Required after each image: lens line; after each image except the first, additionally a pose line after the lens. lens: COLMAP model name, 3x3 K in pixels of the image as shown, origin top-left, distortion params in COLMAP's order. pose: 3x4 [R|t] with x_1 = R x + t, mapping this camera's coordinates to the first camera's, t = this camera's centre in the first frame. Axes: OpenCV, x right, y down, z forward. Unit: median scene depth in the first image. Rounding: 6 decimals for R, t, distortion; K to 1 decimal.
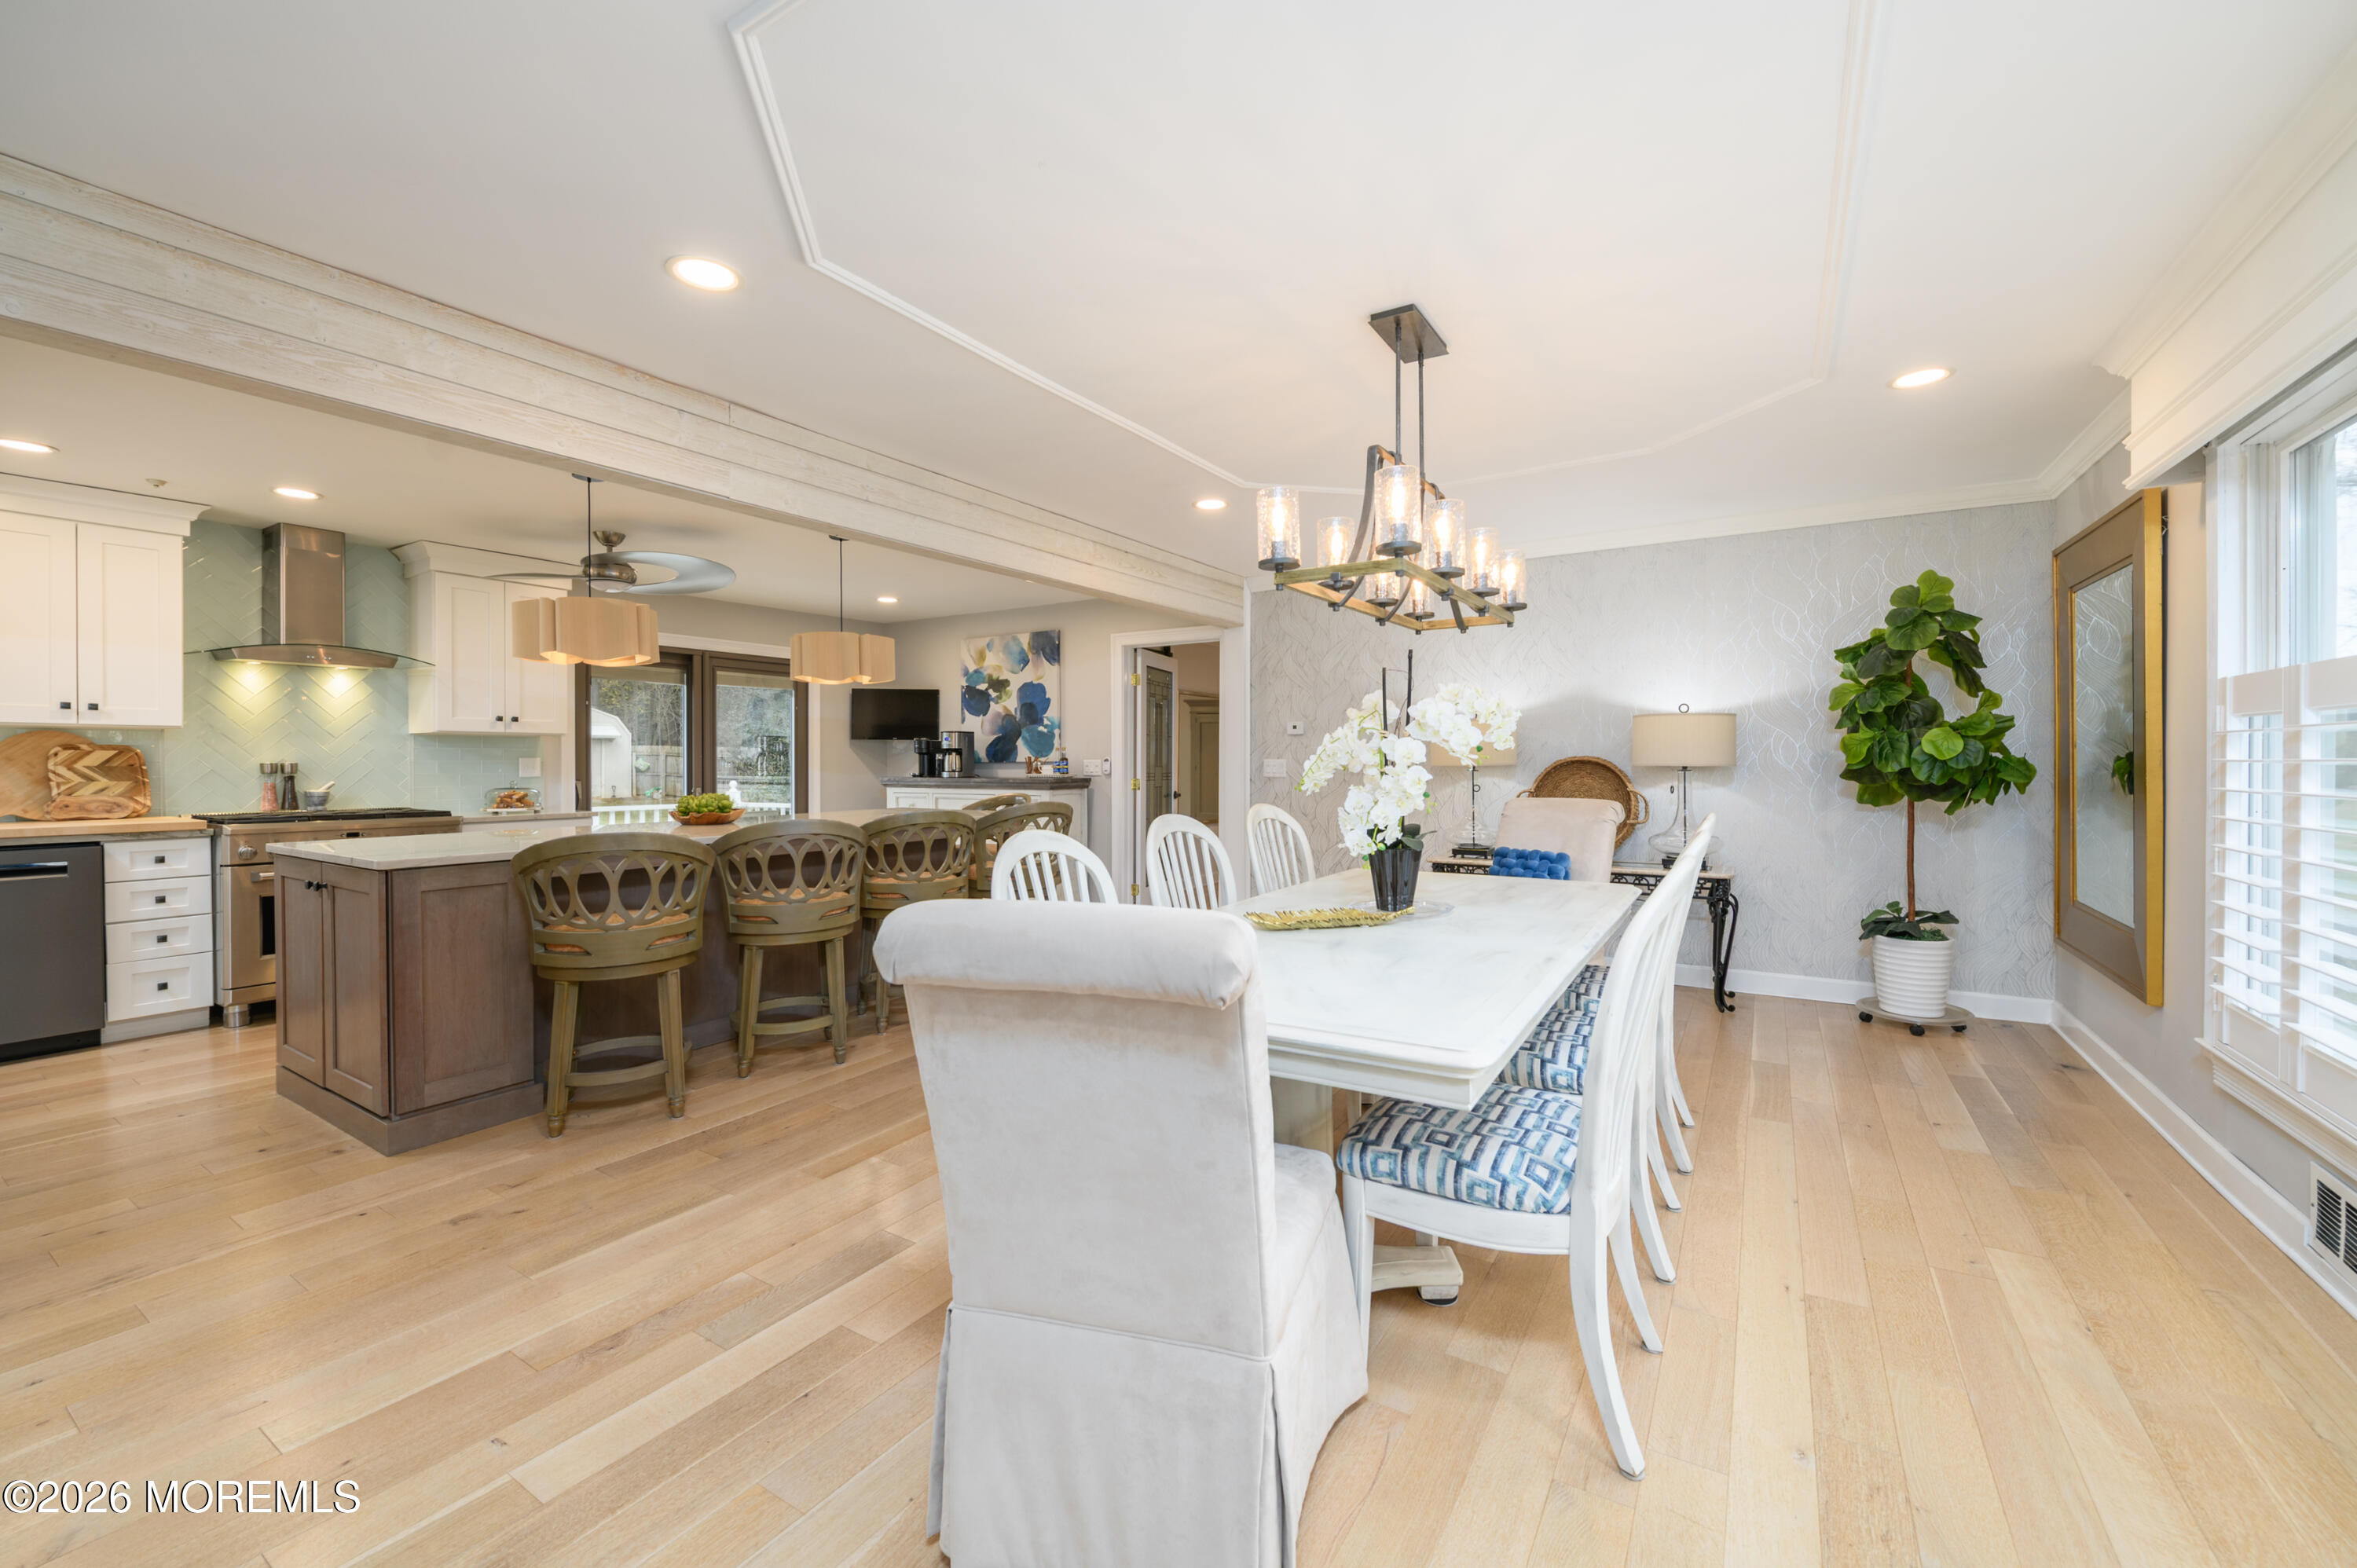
lens RADIAL K [[938.7, 0, 1179.1], [0, 938.7, 768.0], [0, 0, 1]] dist [0.001659, -0.002825]
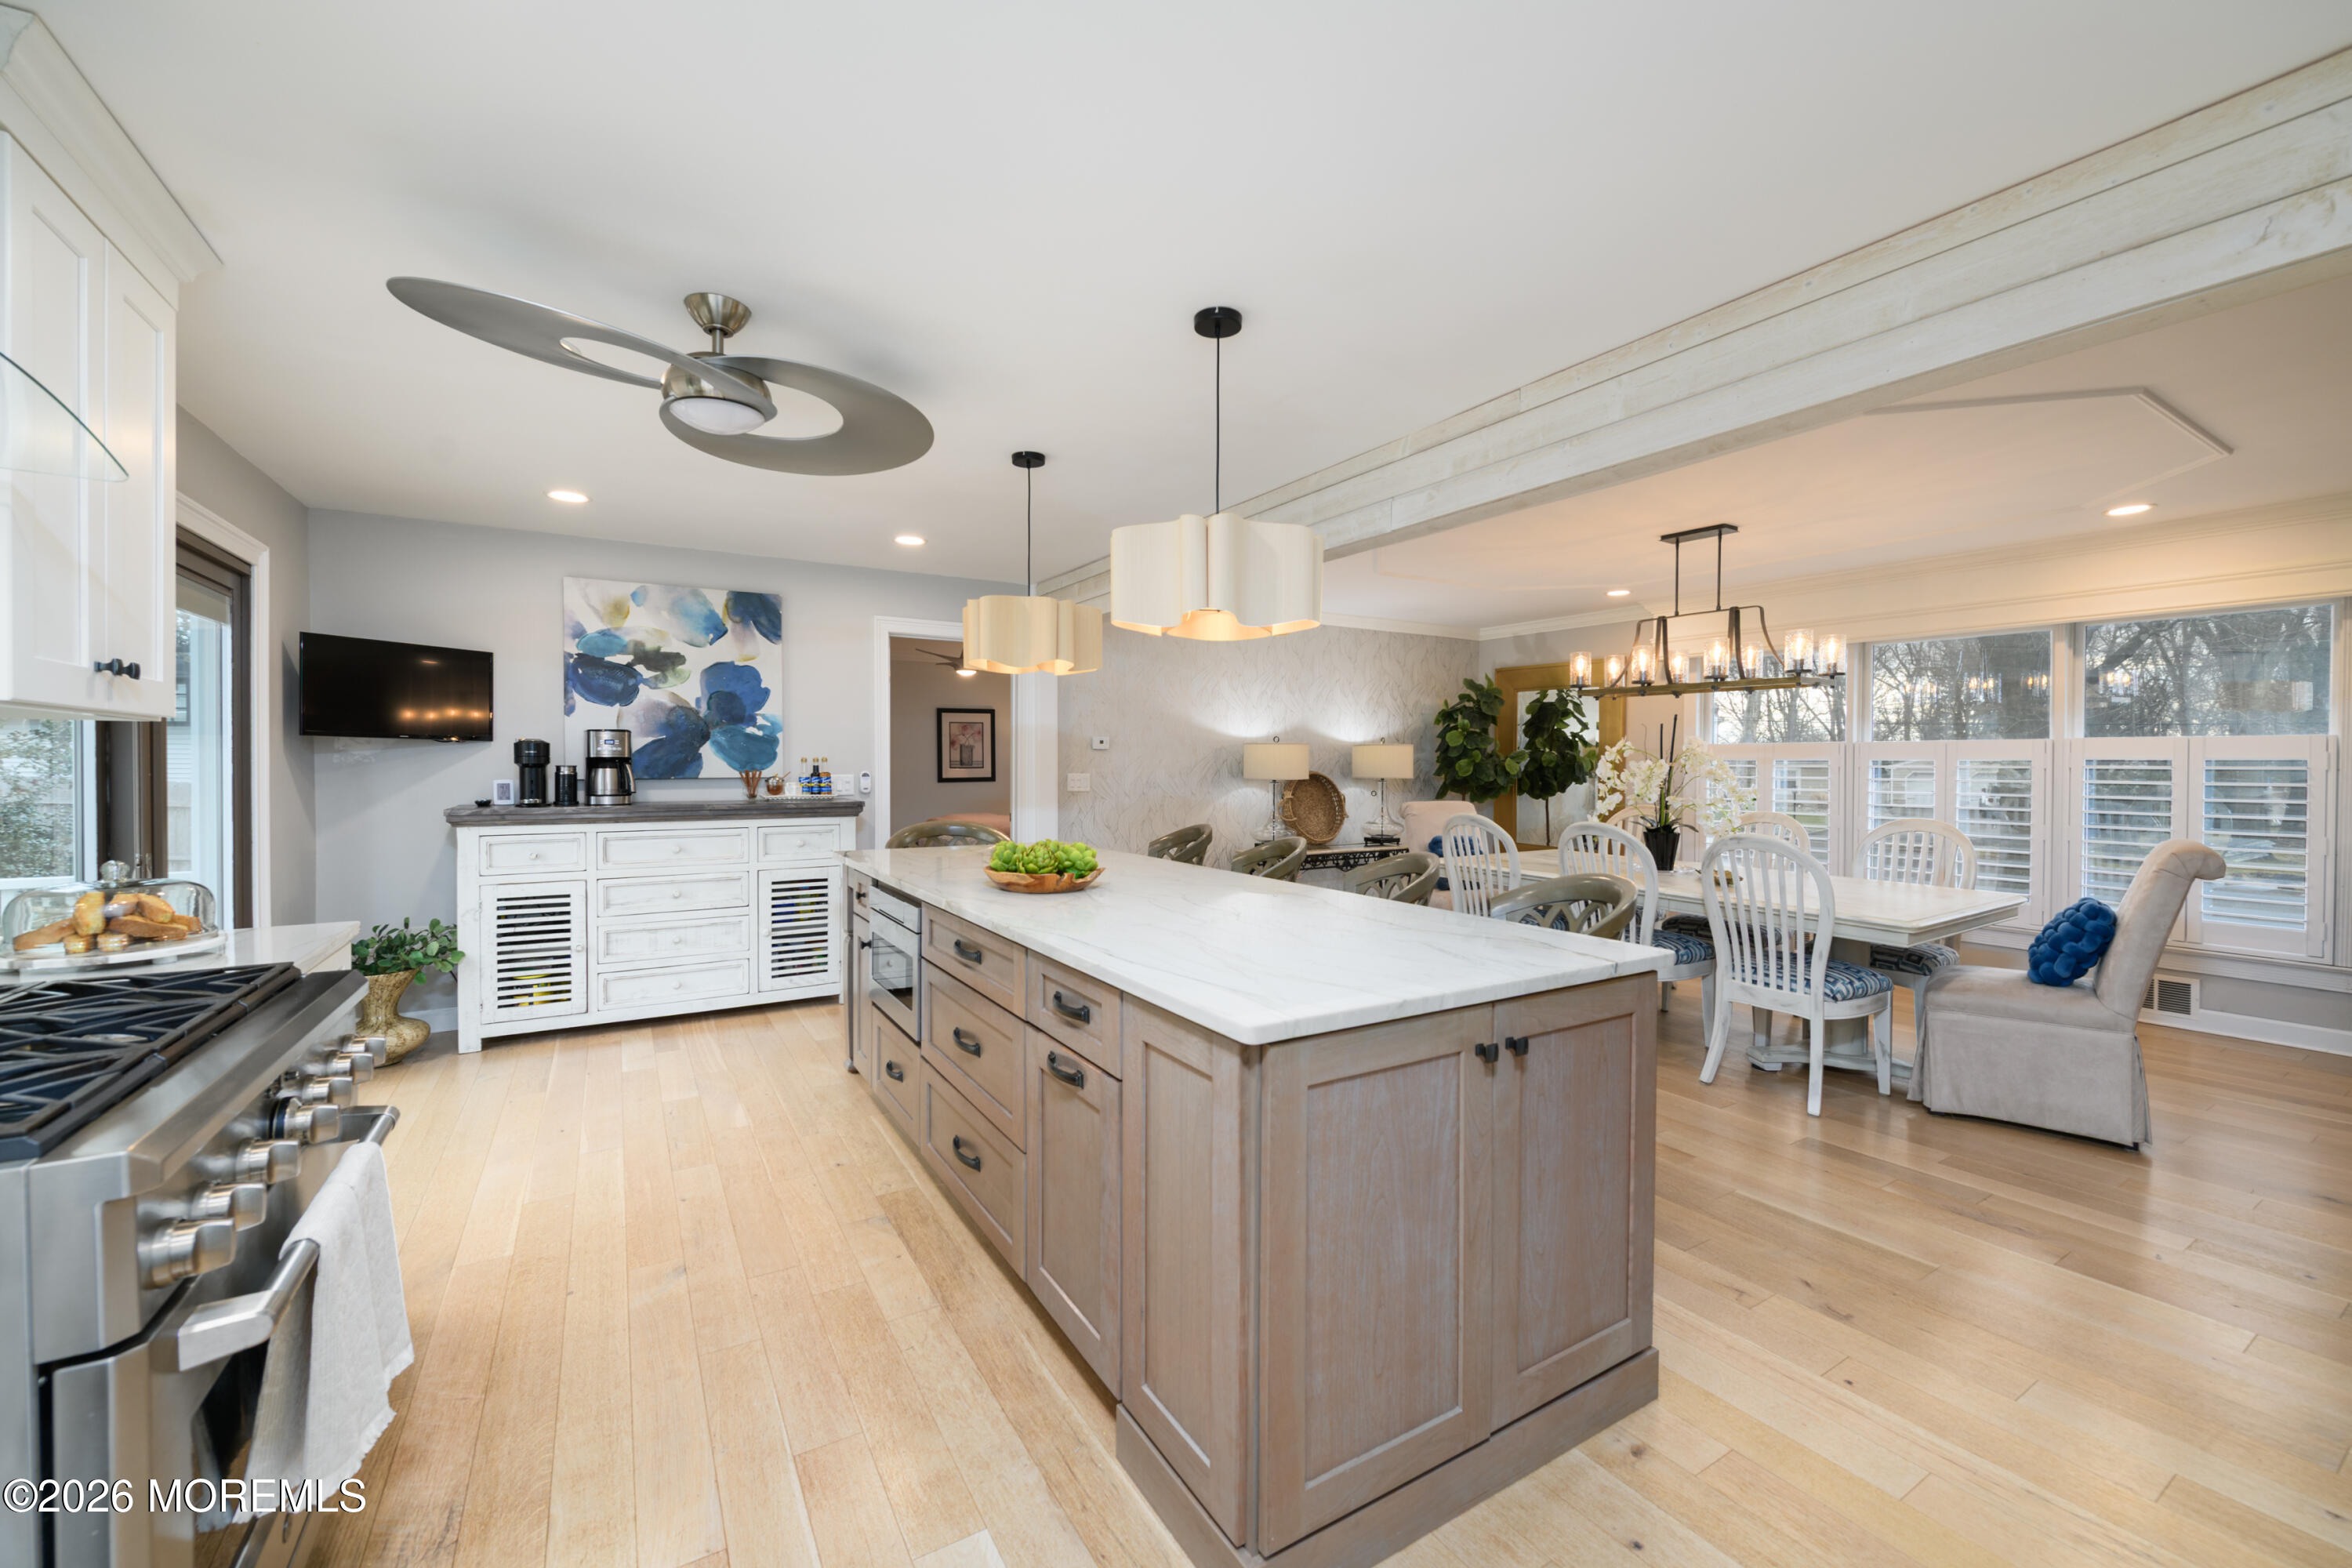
lens RADIAL K [[936.8, 0, 1176.6], [0, 936.8, 768.0], [0, 0, 1]] dist [0.001659, -0.002825]
pose [[0.441702, -0.003002, 0.897157, -0.628146], [0.002982, 0.999994, 0.001878, -0.013995], [-0.897157, 0.001846, 0.441709, 0.399404]]
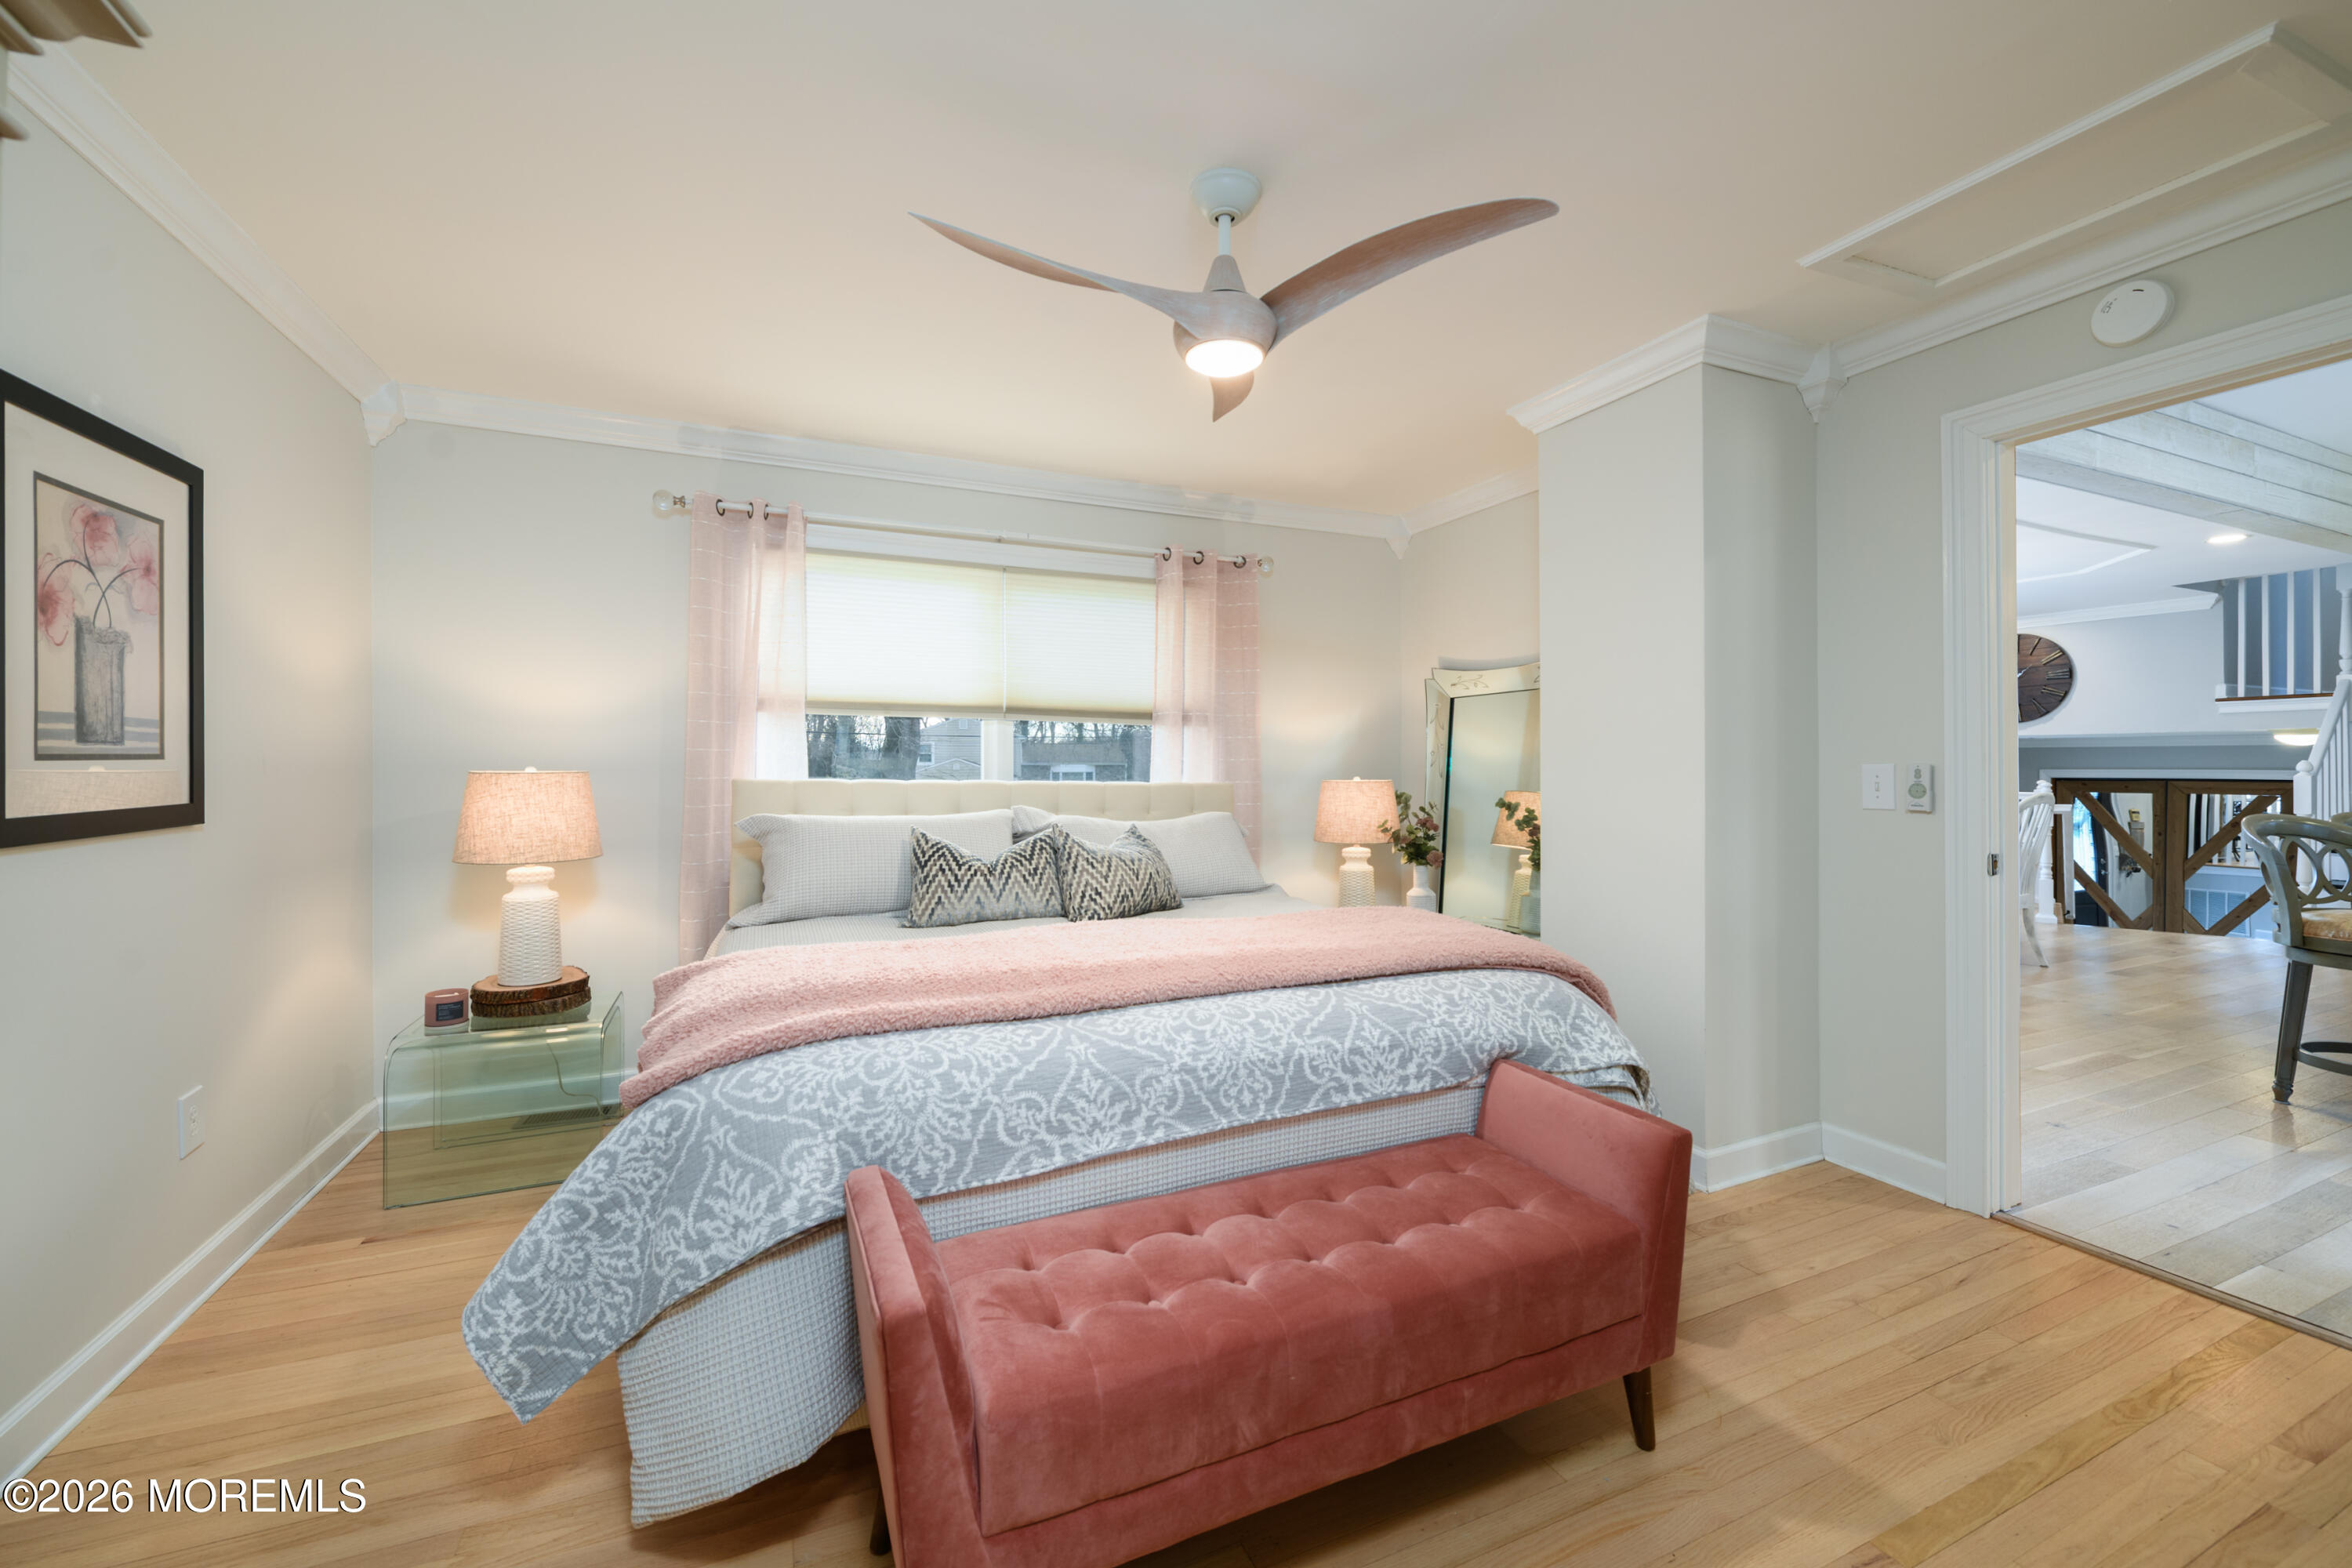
lens RADIAL K [[921.0, 0, 1178.2], [0, 921.0, 768.8], [0, 0, 1]] dist [-0.000482, -0.000419]
pose [[-0.830504, 0.002989, 0.557005, 0.106554], [0.009462, 0.999917, 0.008742, -0.008349], [-0.556932, 0.012530, -0.830463, 1.330765]]
